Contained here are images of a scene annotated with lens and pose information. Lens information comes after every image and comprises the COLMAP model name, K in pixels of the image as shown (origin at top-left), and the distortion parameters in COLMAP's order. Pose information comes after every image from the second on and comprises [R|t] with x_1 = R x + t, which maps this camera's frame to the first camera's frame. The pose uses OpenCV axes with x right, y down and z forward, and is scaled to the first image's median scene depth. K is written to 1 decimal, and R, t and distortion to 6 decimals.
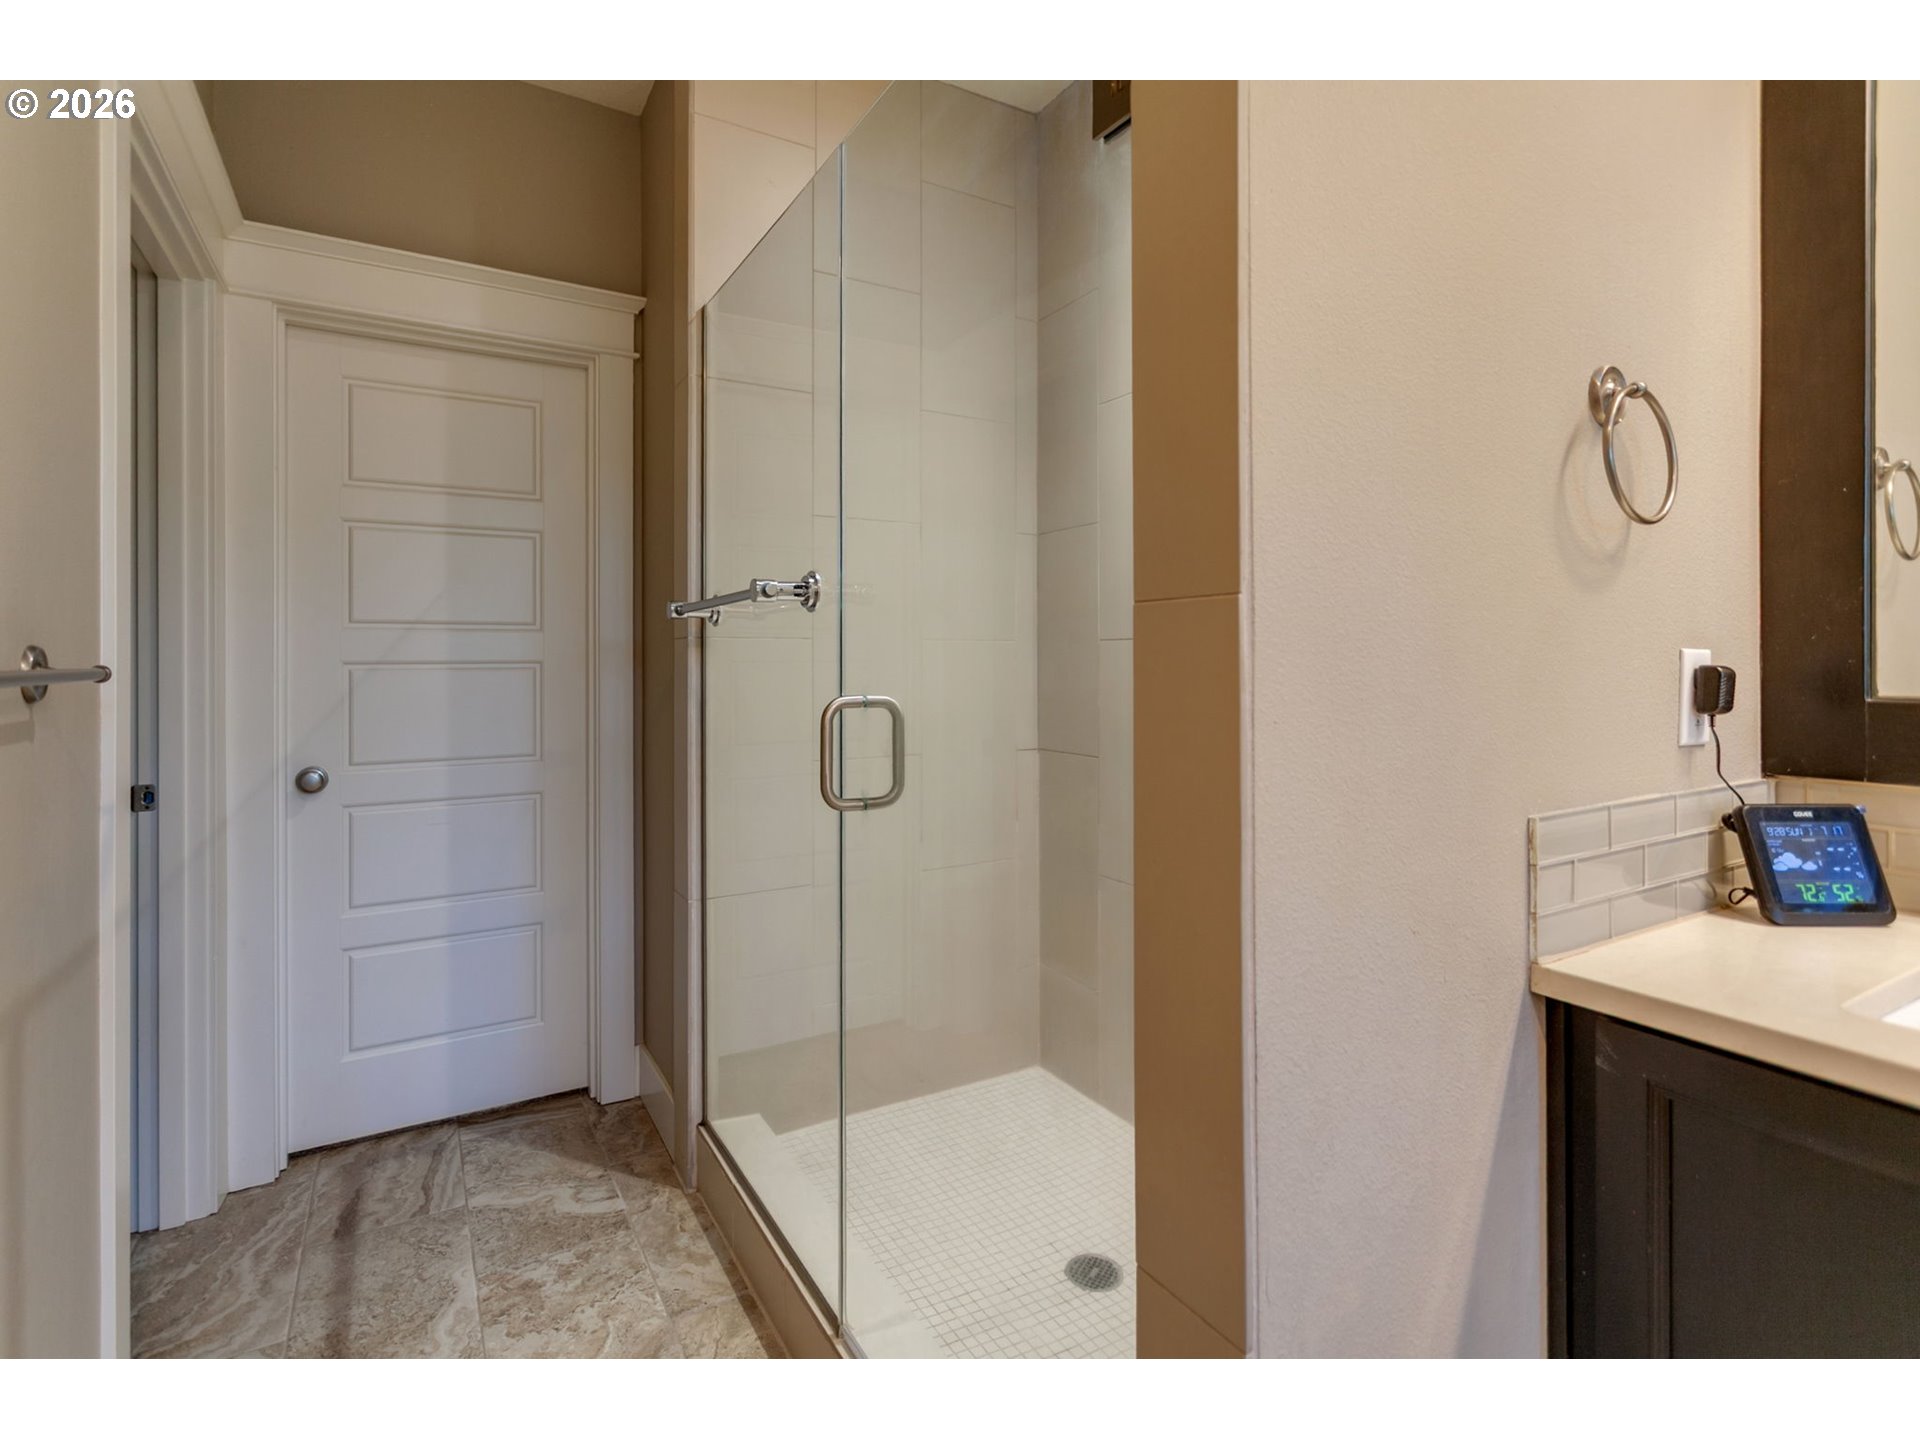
lens RADIAL K [[933.8, 0, 938.5], [0, 933.8, 651.9], [0, 0, 1]] dist [0.002345, 0.001919]
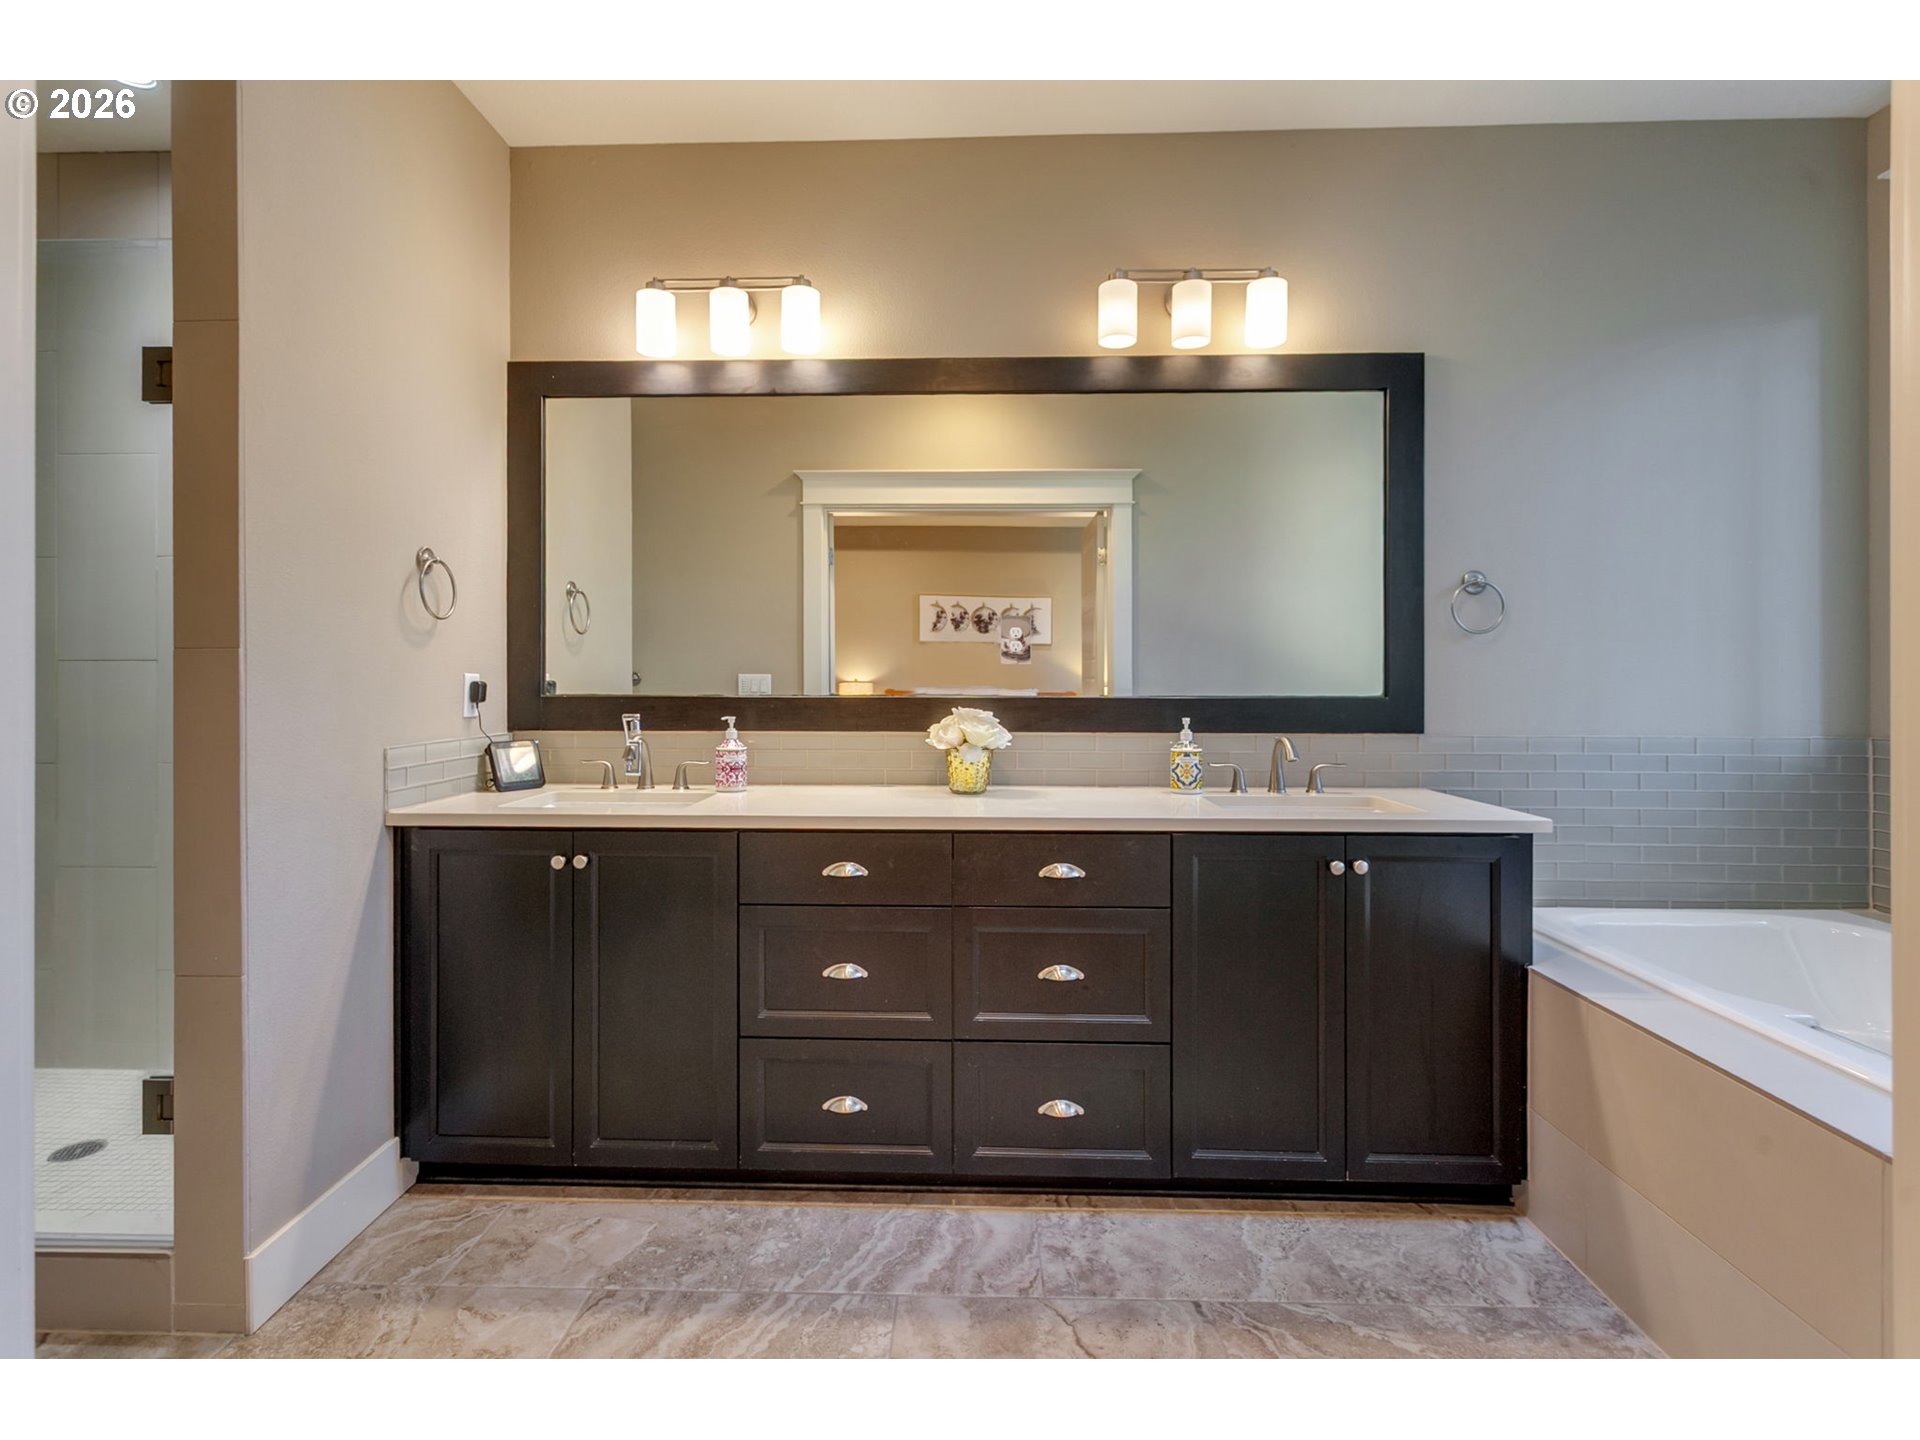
lens RADIAL K [[914.4, 0, 938.5], [0, 914.4, 672.3], [0, 0, 1]] dist [-0.001618, 0.000374]
pose [[0.531069, 0.004773, 0.847315, -0.449240], [0.001343, 0.999978, -0.006475, 0.008920], [-0.847327, 0.004576, 0.531051, -1.109885]]
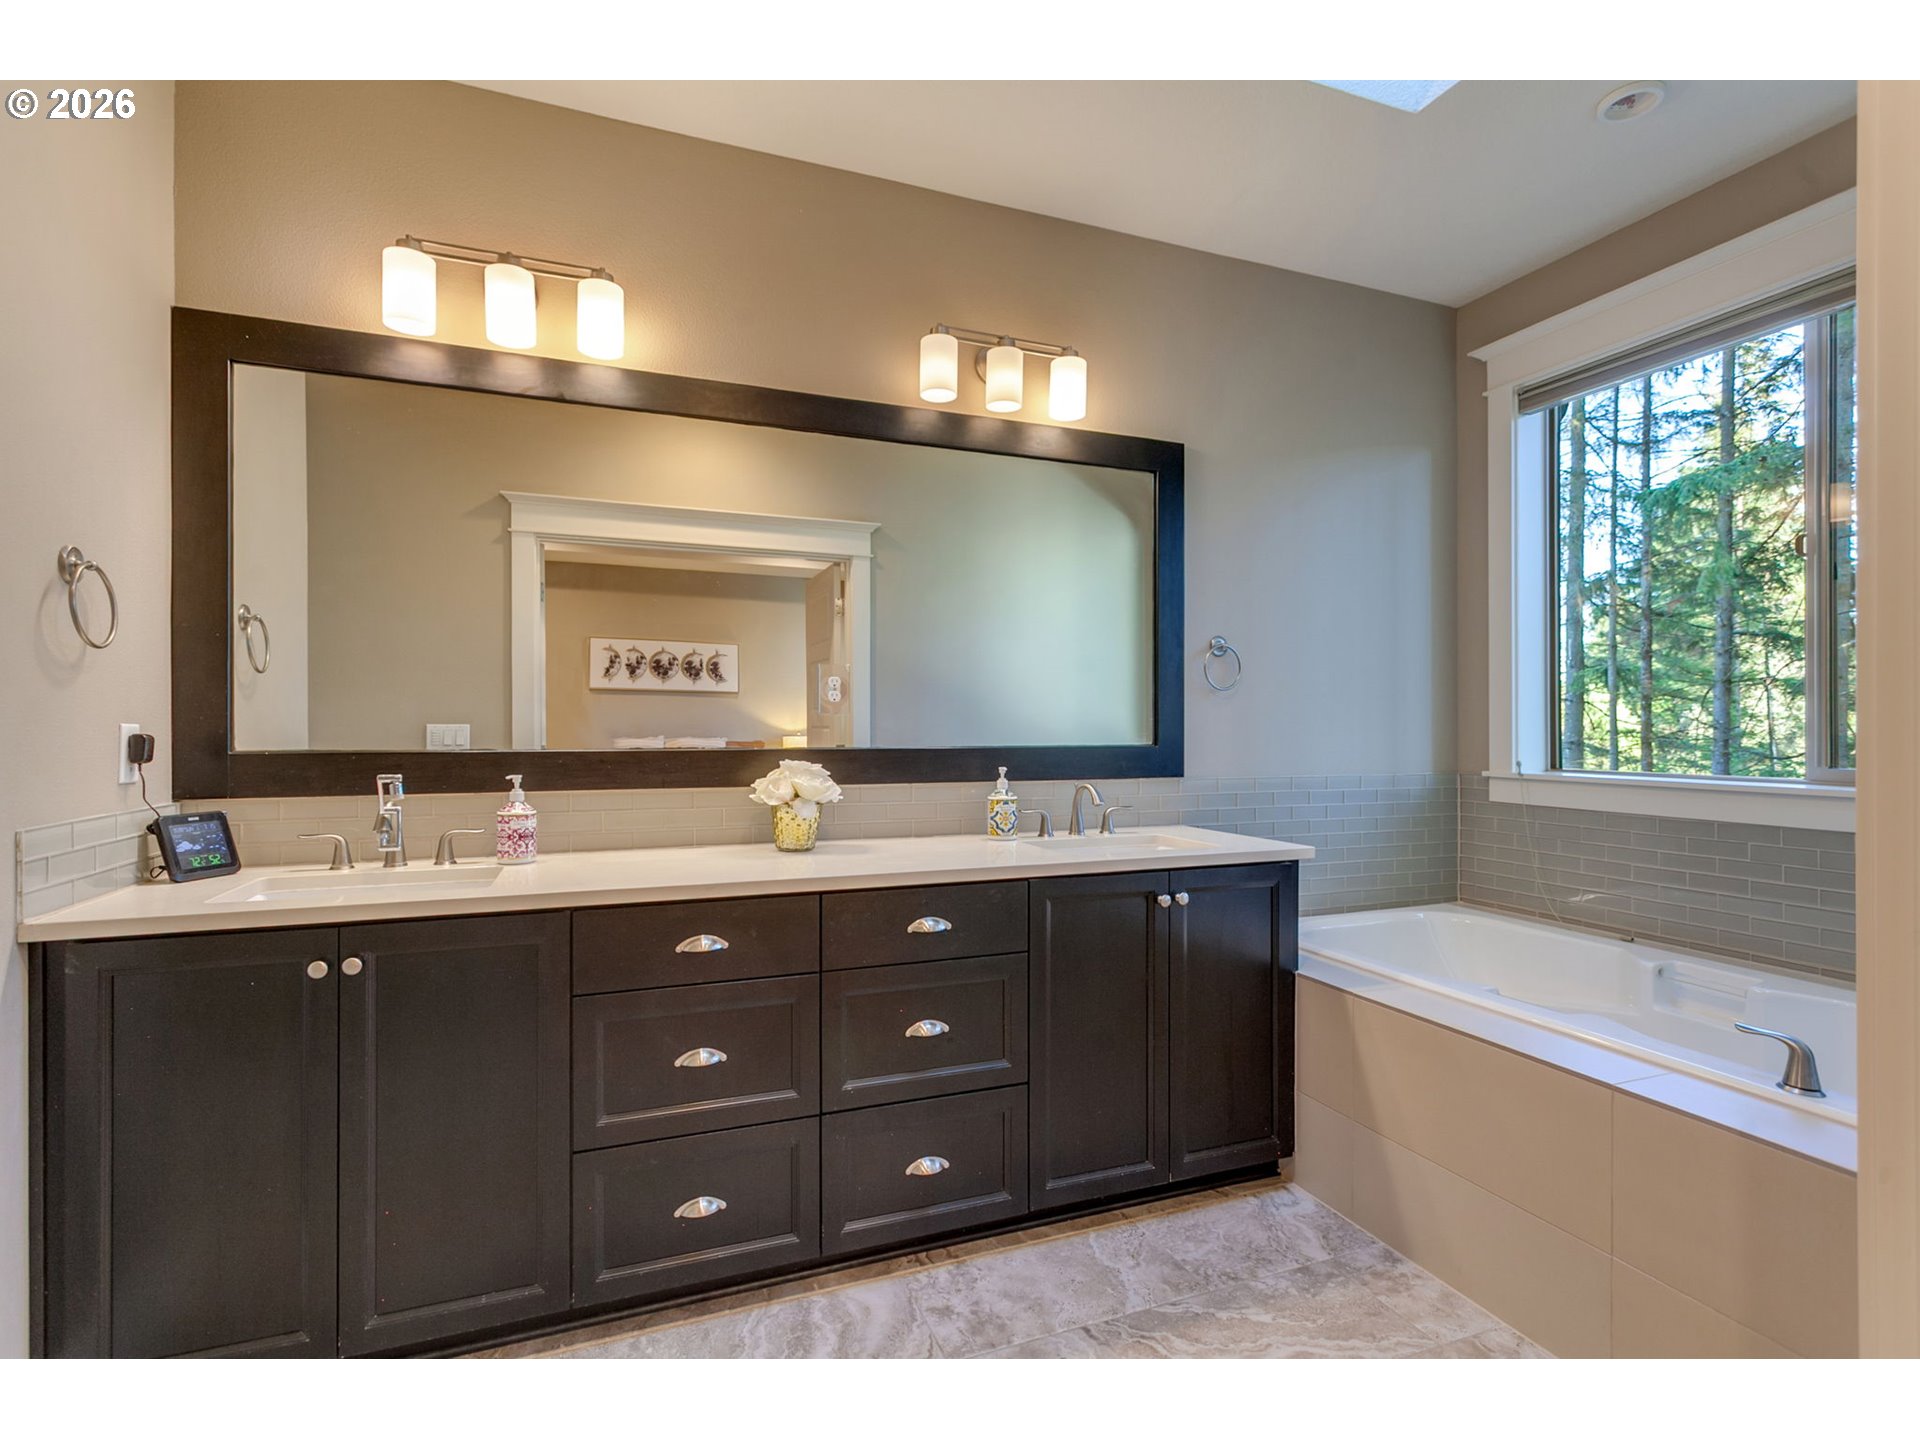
lens RADIAL K [[897.4, 0, 940.5], [0, 897.4, 723.9], [0, 0, 1]] dist [-0.000240, -0.000232]
pose [[0.161199, 0.003226, 0.986917, -0.511235], [0.001790, 0.999992, -0.003561, 0.004988], [-0.986920, 0.002340, 0.161192, -0.653109]]
